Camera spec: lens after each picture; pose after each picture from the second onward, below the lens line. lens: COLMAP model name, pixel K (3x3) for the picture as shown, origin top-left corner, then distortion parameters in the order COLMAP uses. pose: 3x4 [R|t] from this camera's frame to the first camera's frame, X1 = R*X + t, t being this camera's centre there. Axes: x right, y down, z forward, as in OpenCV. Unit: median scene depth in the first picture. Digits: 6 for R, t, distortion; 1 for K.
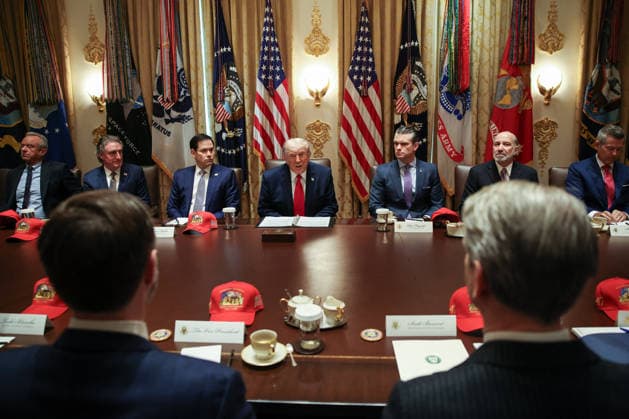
lens RADIAL K [[468.6, 0, 334.4], [0, 468.6, 201.2], [0, 0, 1]] dist [-0.104086, 0.082531]
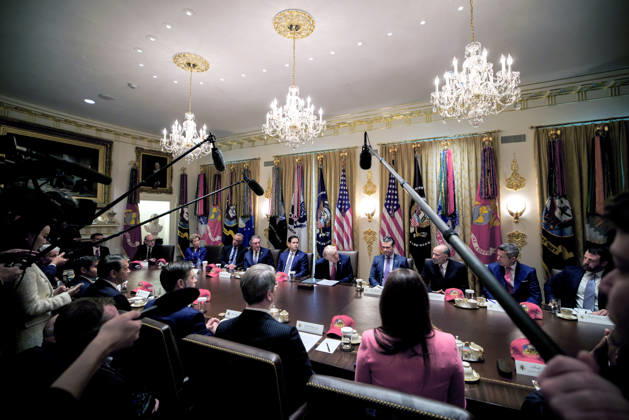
lens RADIAL K [[288.9, 0, 316.3], [0, 288.9, 198.5], [0, 0, 1]] dist [-0.037090, 0.003925]
pose [[0.912365, -0.009919, -0.409258, 0.254248], [-0.090876, 0.969857, -0.226097, -0.014605], [0.399164, 0.243474, 0.883962, -0.125444]]
